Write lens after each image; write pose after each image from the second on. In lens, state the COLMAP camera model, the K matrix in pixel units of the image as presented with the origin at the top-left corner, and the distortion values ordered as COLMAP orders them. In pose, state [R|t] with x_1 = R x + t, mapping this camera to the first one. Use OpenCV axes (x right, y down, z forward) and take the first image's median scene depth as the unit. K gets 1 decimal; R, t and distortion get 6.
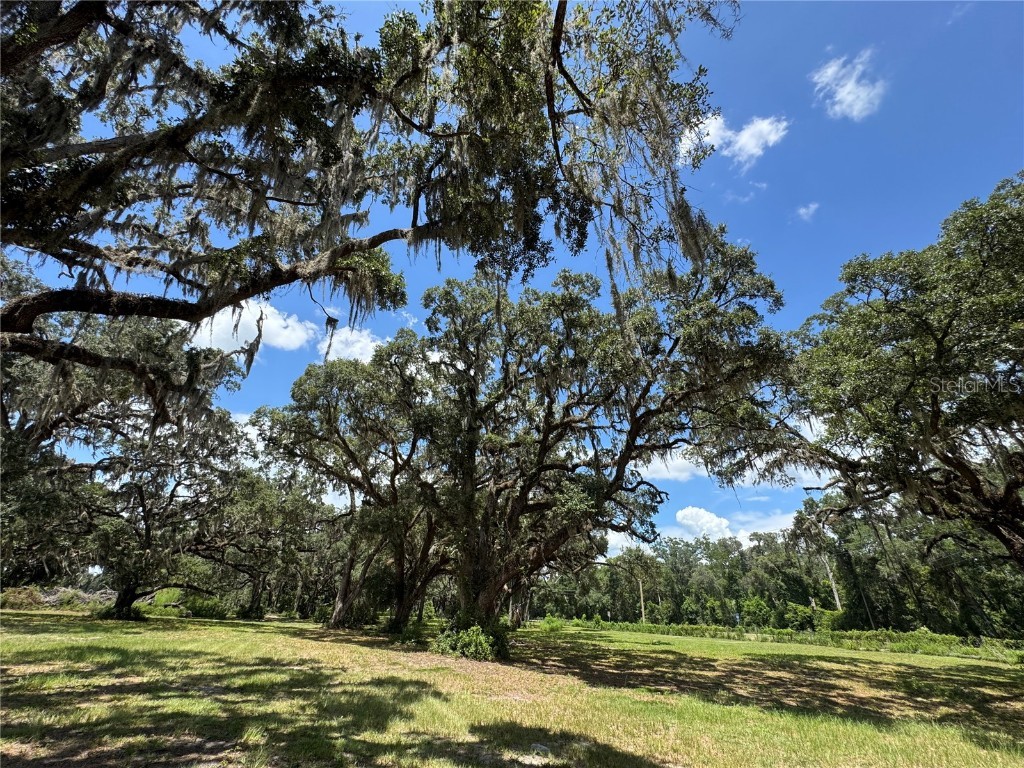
lens RADIAL K [[410.3, 0, 512.0], [0, 410.3, 381.4], [0, 0, 1]] dist [-0.004088, 0.000992]
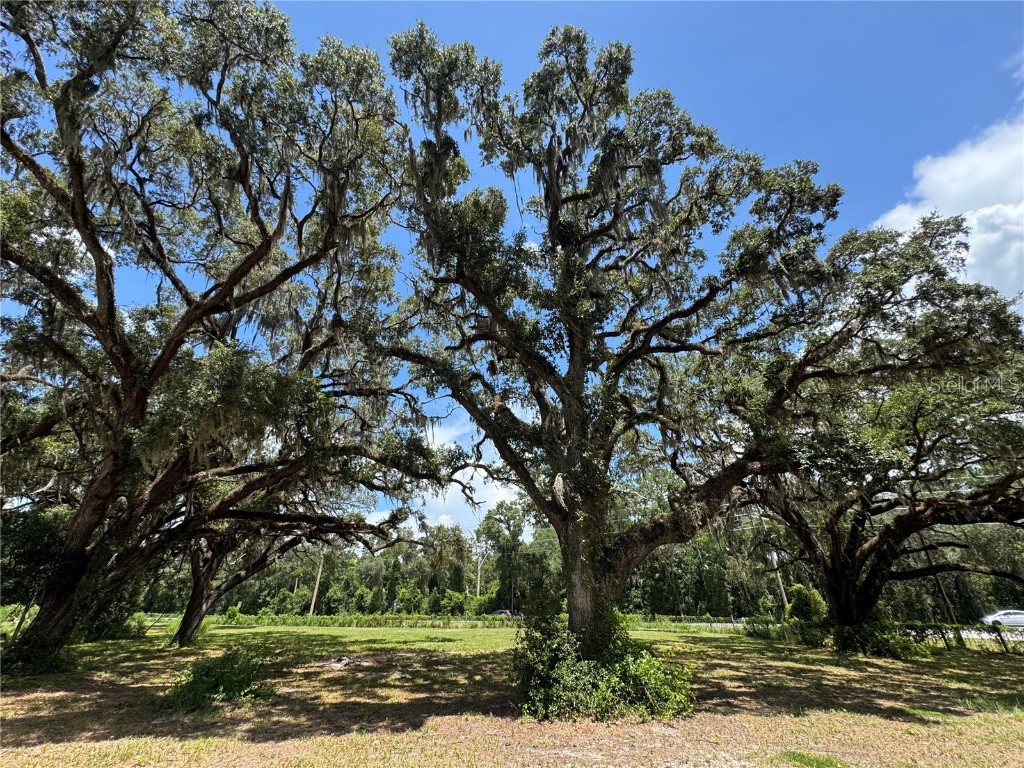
lens RADIAL K [[410.3, 0, 512.4], [0, 410.3, 384.7], [0, 0, 1]] dist [-0.004088, 0.000992]
pose [[0.639770, 0.340104, 0.689220, -0.293511], [-0.362031, 0.924397, -0.120099, 0.193882], [-0.677959, -0.172683, 0.714529, 0.369928]]
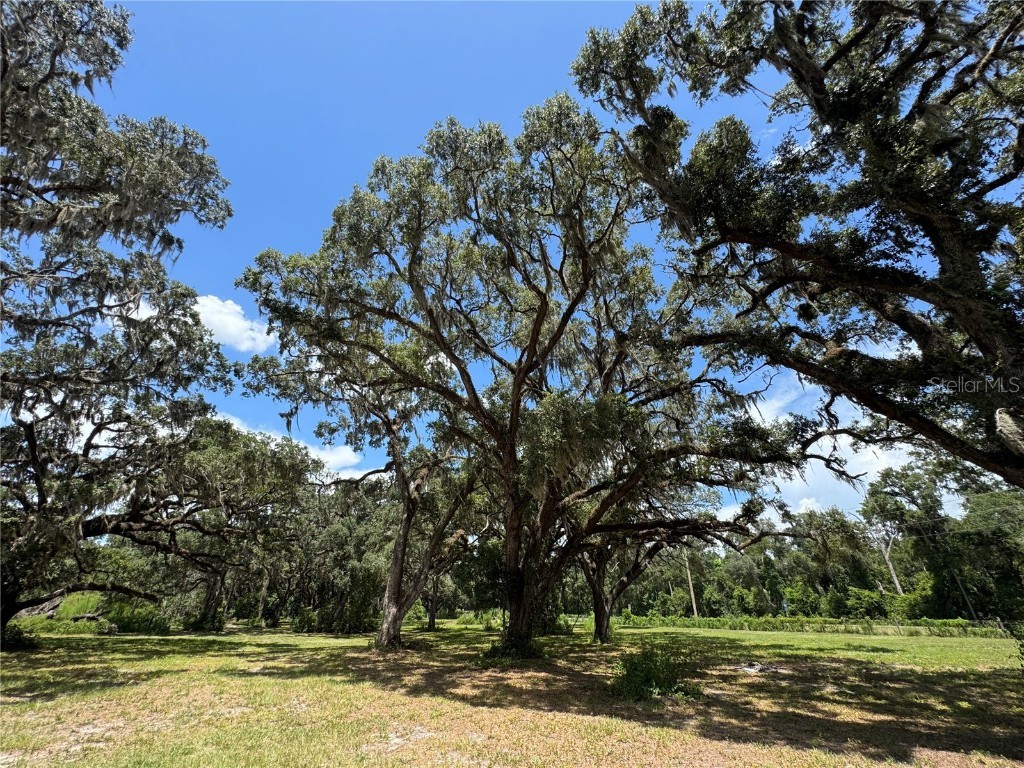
lens RADIAL K [[410.3, 0, 512.1], [0, 410.3, 384.5], [0, 0, 1]] dist [-0.004088, 0.000992]
pose [[0.994267, 0.021658, 0.104711, -0.302265], [-0.023203, 0.999639, 0.013563, 0.195892], [-0.104380, -0.015915, 0.994410, 0.374314]]
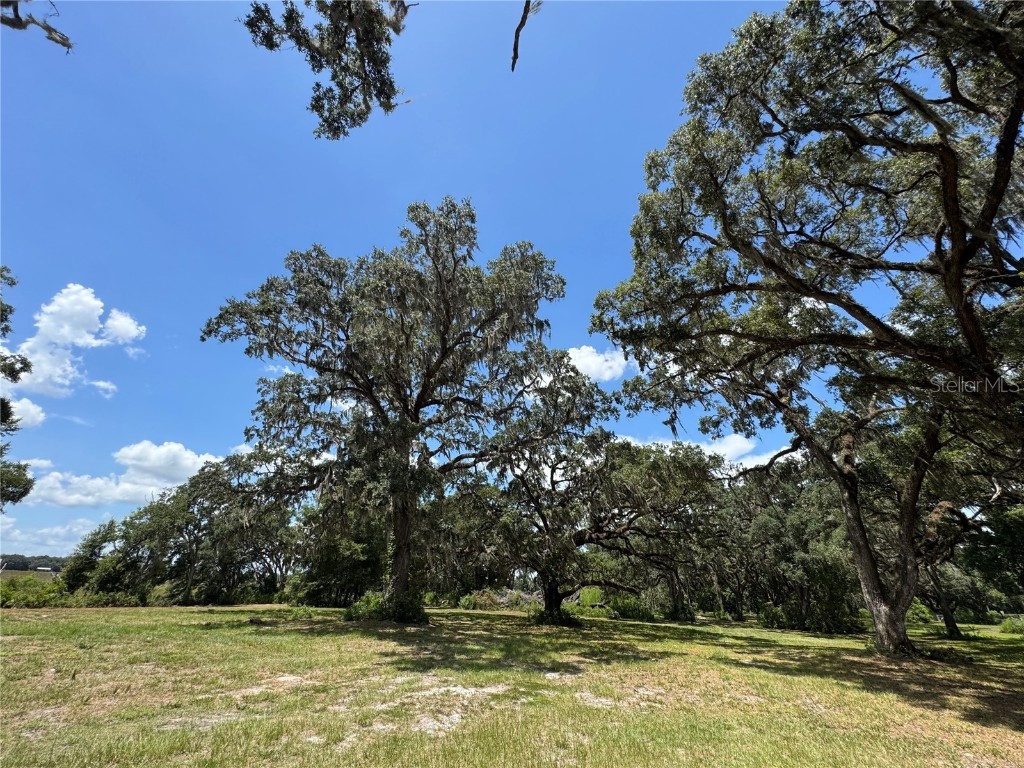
lens RADIAL K [[410.3, 0, 511.7], [0, 410.3, 384.3], [0, 0, 1]] dist [-0.004088, 0.000992]
pose [[0.689310, -0.343053, -0.638095, -0.307966], [0.350394, 0.928778, -0.120813, 0.192203], [0.634094, -0.140308, 0.760420, 0.367217]]
